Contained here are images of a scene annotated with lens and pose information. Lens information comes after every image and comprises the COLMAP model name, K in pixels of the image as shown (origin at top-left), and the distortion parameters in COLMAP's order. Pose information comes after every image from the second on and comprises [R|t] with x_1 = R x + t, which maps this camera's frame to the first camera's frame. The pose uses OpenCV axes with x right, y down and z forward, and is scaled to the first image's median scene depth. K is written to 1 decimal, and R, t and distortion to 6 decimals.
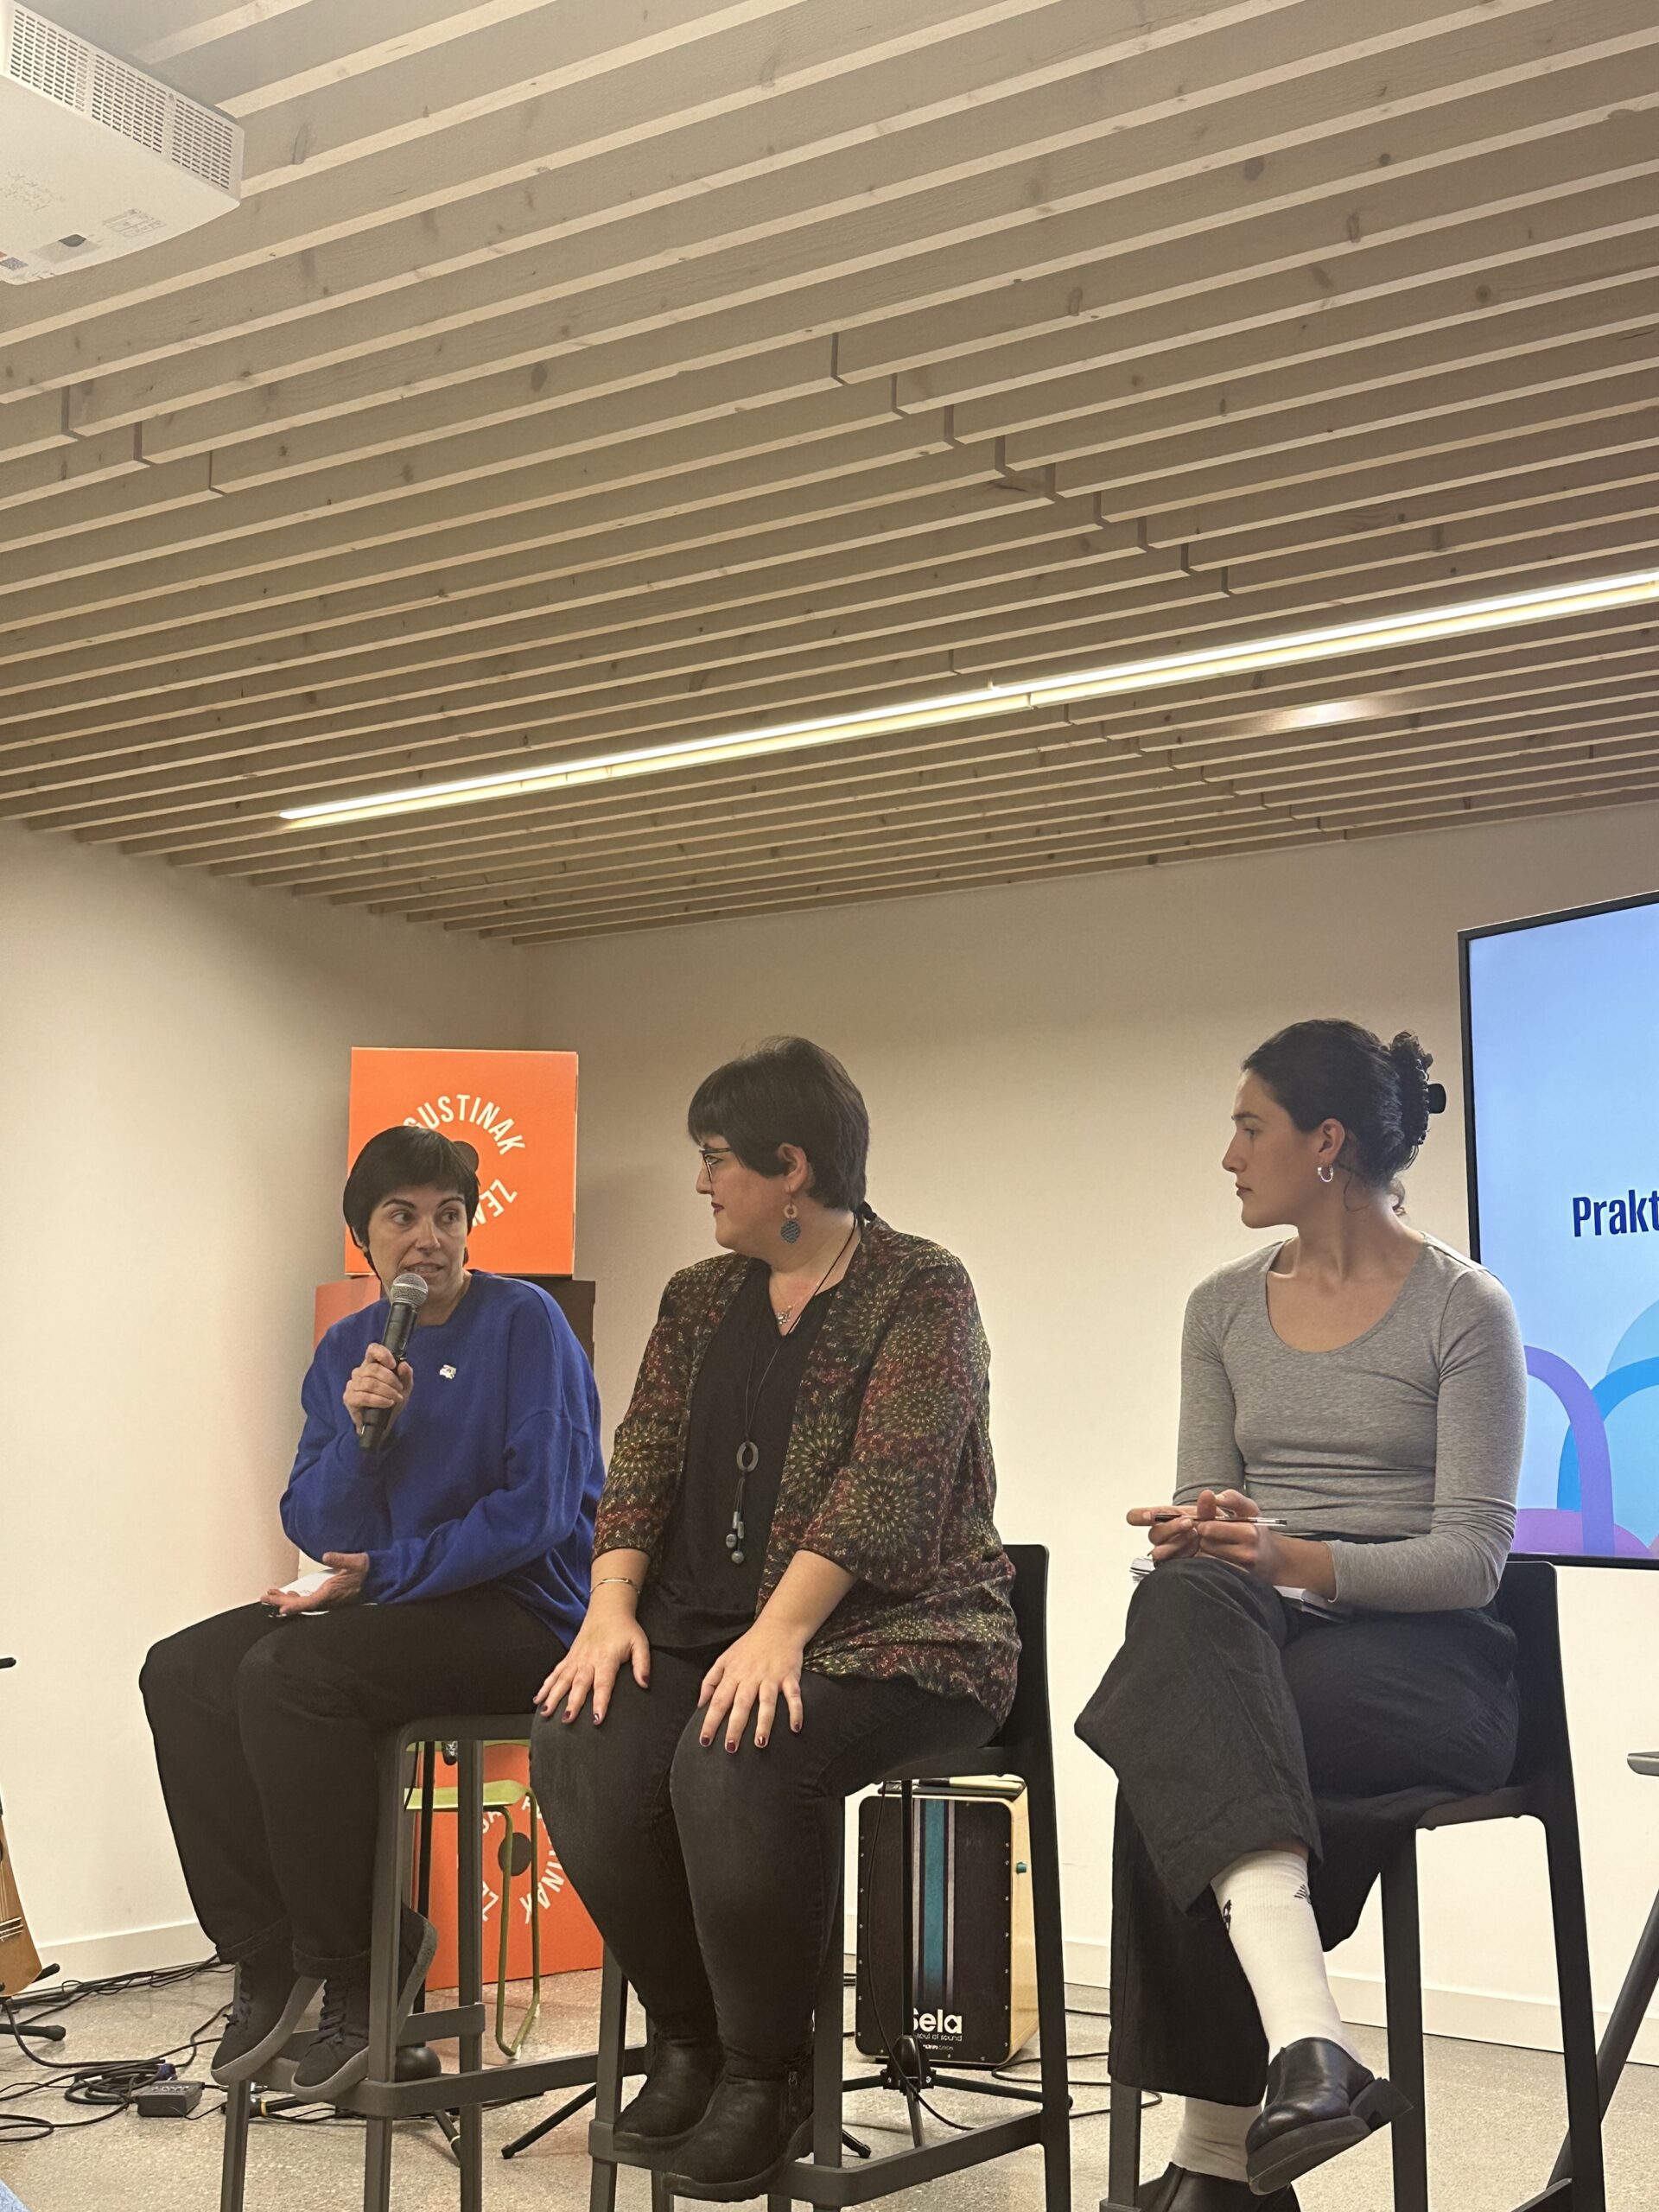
lens RADIAL K [[2859.7, 0, 857.4], [0, 2859.7, 1078.9], [0, 0, 1]] dist [0.162750, -0.271141]
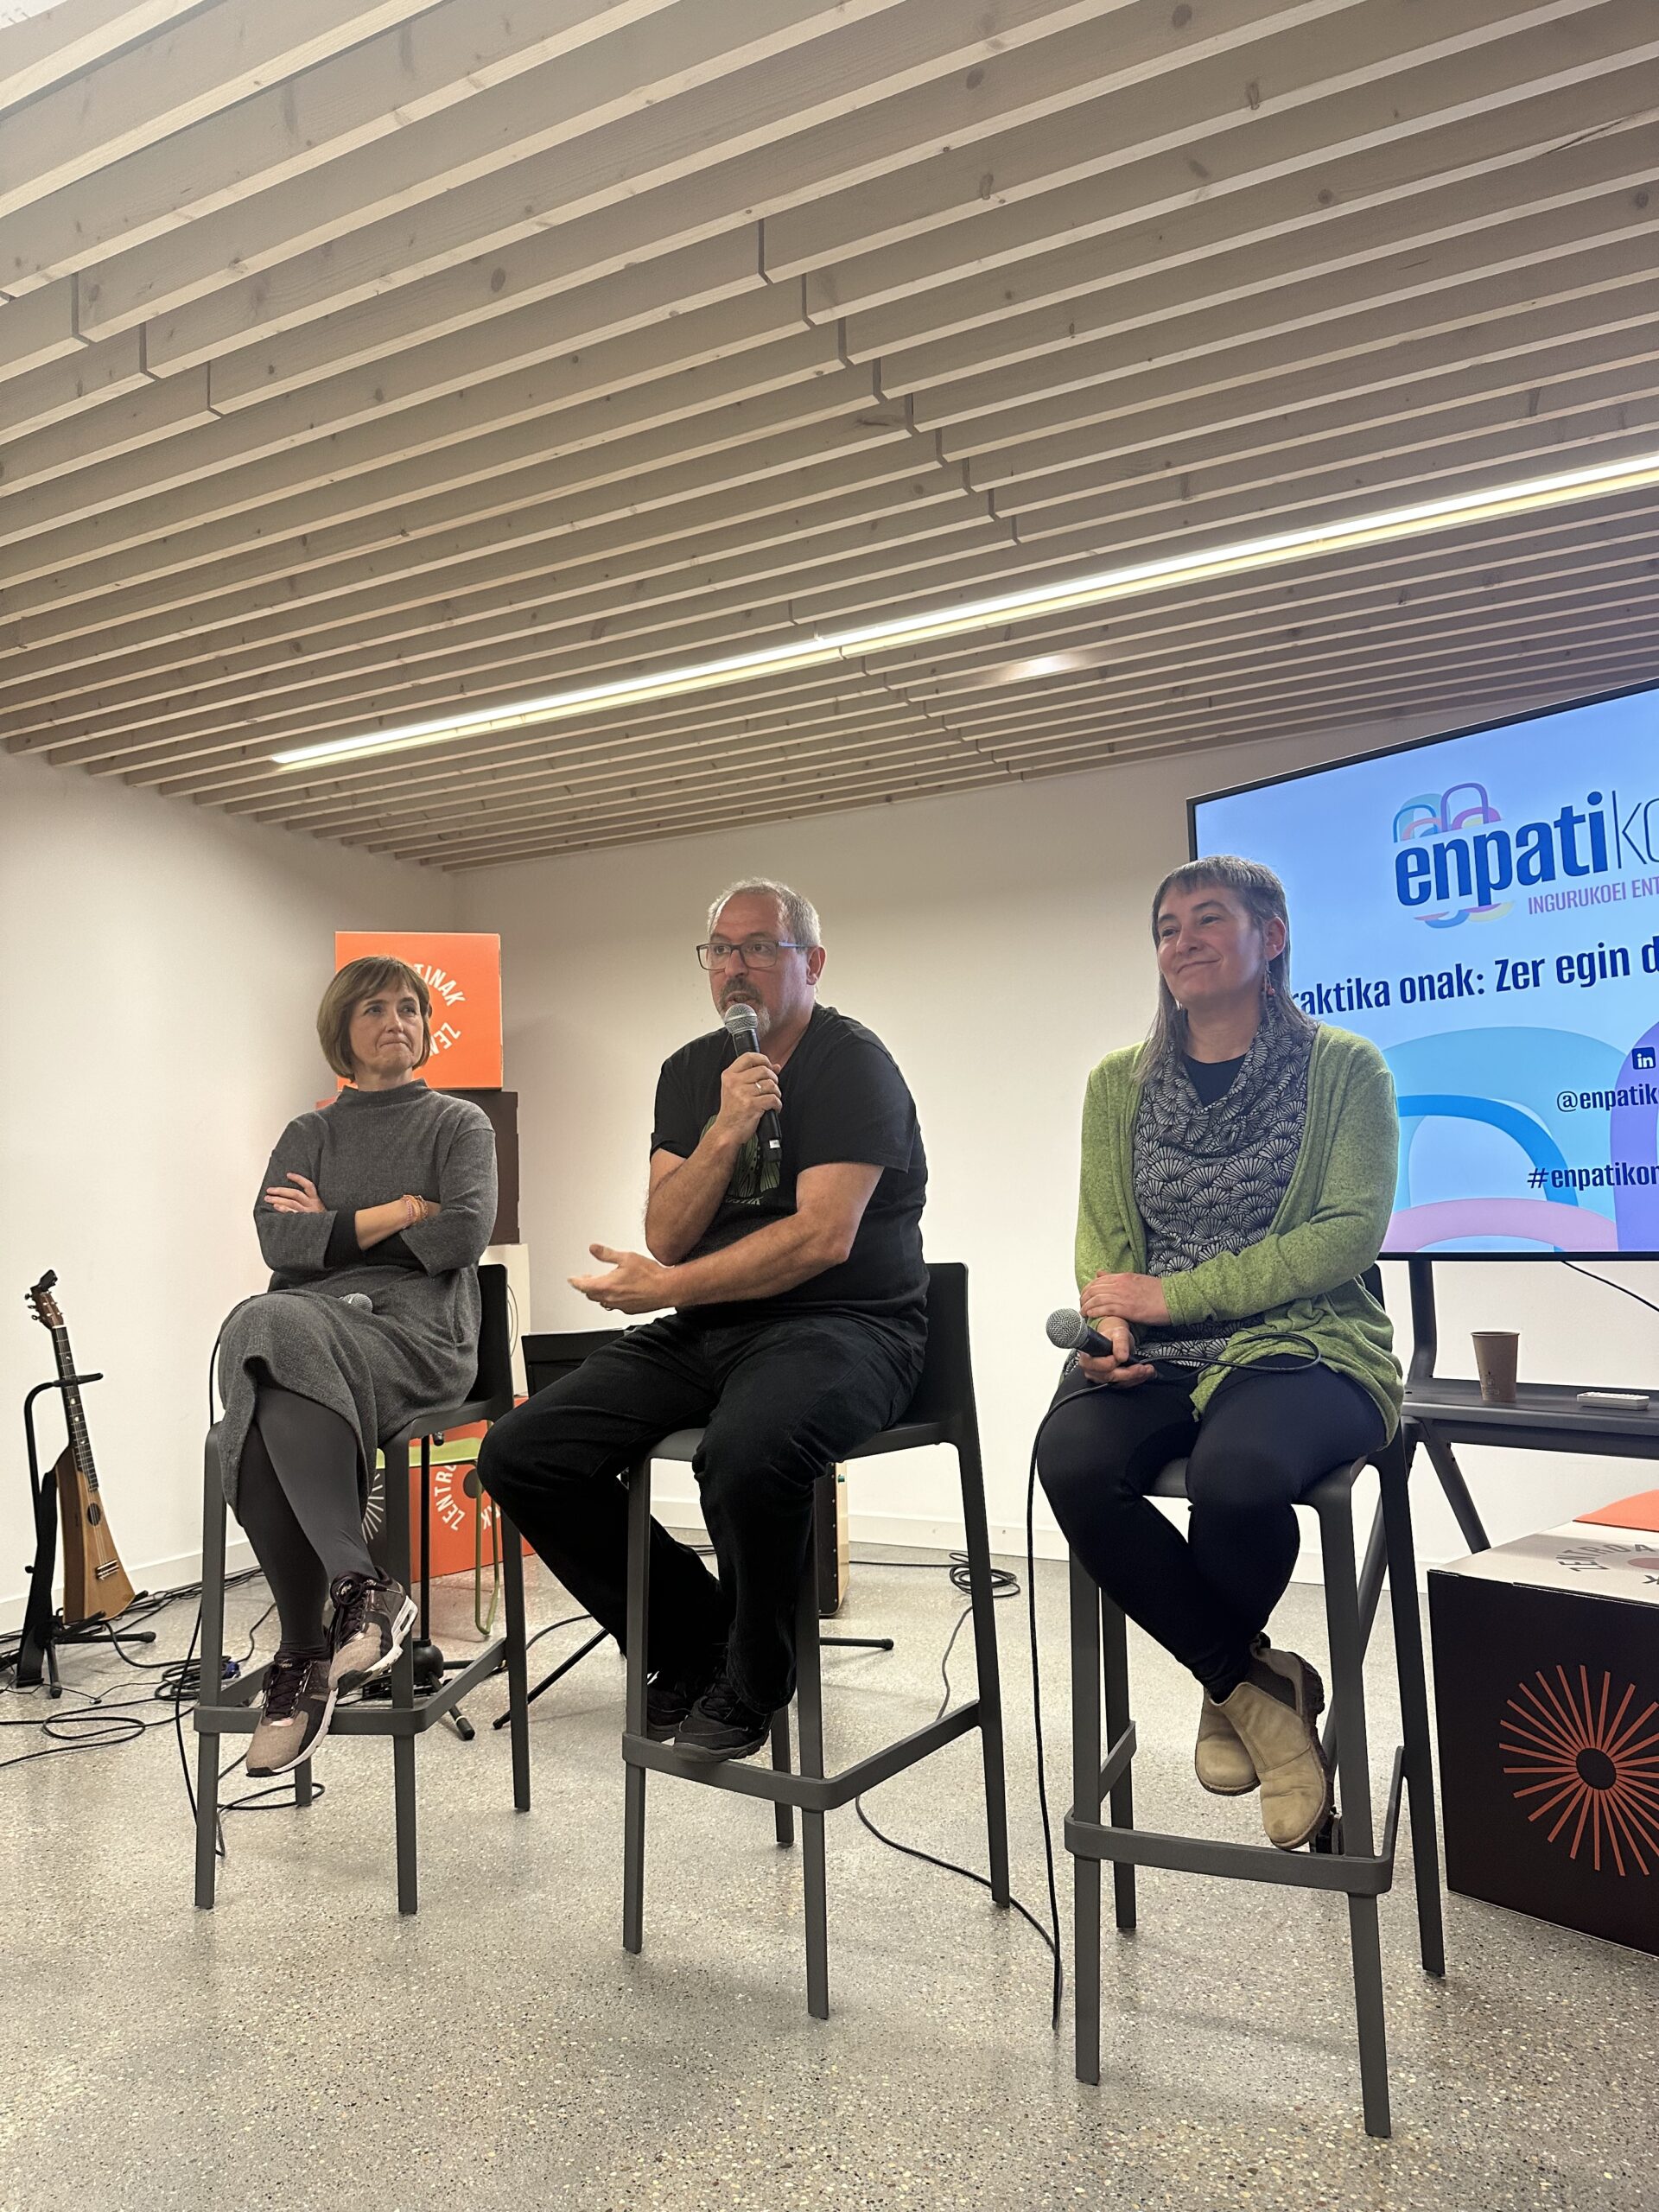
lens RADIAL K [[1553.9, 0, 821.0], [0, 1553.9, 1090.1], [0, 0, 1]] dist [0.047641, -0.063786]
pose [[0.990538, -0.027704, 0.134410, -0.057601], [0.020152, 0.998158, 0.057228, 0.036029], [-0.135748, -0.053978, 0.989272, 0.263374]]
